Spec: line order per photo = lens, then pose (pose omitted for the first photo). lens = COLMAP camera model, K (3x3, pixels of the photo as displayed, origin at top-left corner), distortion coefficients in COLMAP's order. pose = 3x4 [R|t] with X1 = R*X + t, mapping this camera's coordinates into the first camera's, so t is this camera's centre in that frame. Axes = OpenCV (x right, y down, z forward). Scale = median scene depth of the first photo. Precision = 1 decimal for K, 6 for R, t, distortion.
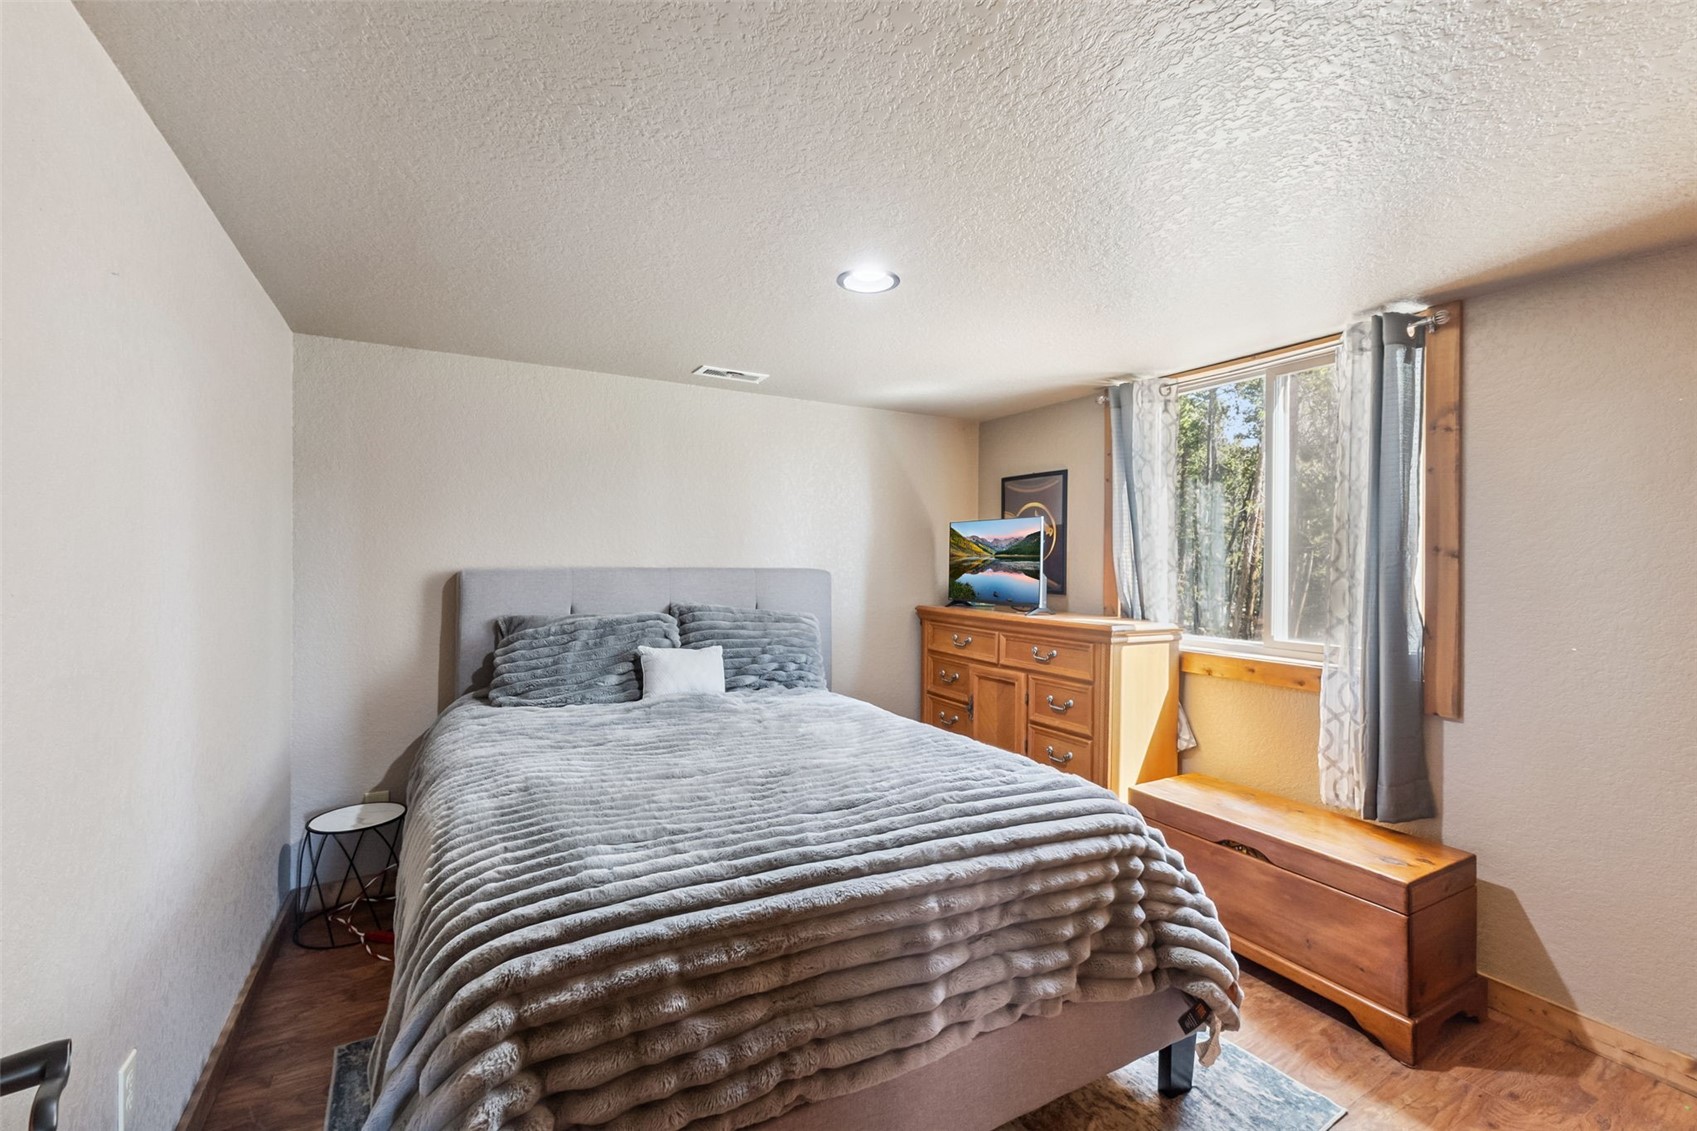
lens RADIAL K [[719.1, 0, 855.0], [0, 719.1, 557.6], [0, 0, 1]] dist [0.003302, 0.000235]
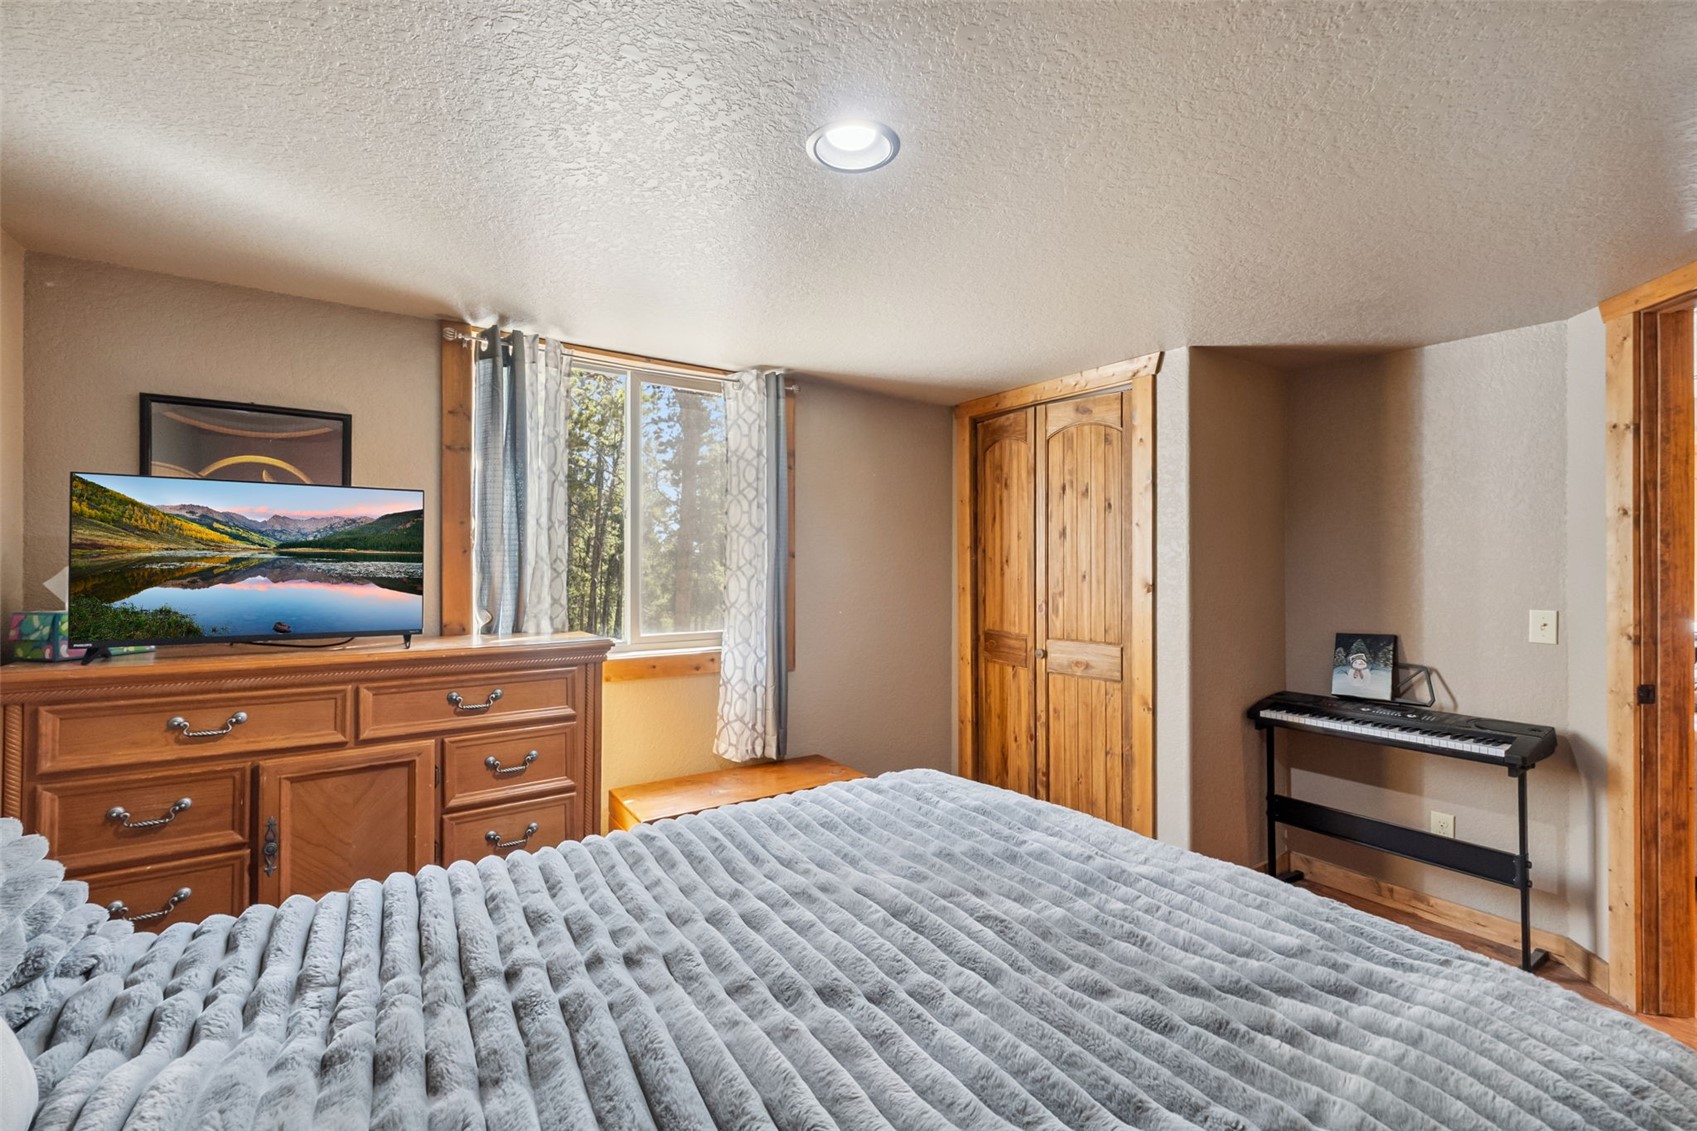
lens RADIAL K [[719.1, 0, 855.0], [0, 719.1, 557.6], [0, 0, 1]] dist [0.003302, 0.000235]
pose [[-0.071781, -0.008750, 0.997382, -0.385479], [-0.016428, 0.999836, 0.007589, -0.009019], [-0.997285, -0.015840, -0.071913, 0.617069]]
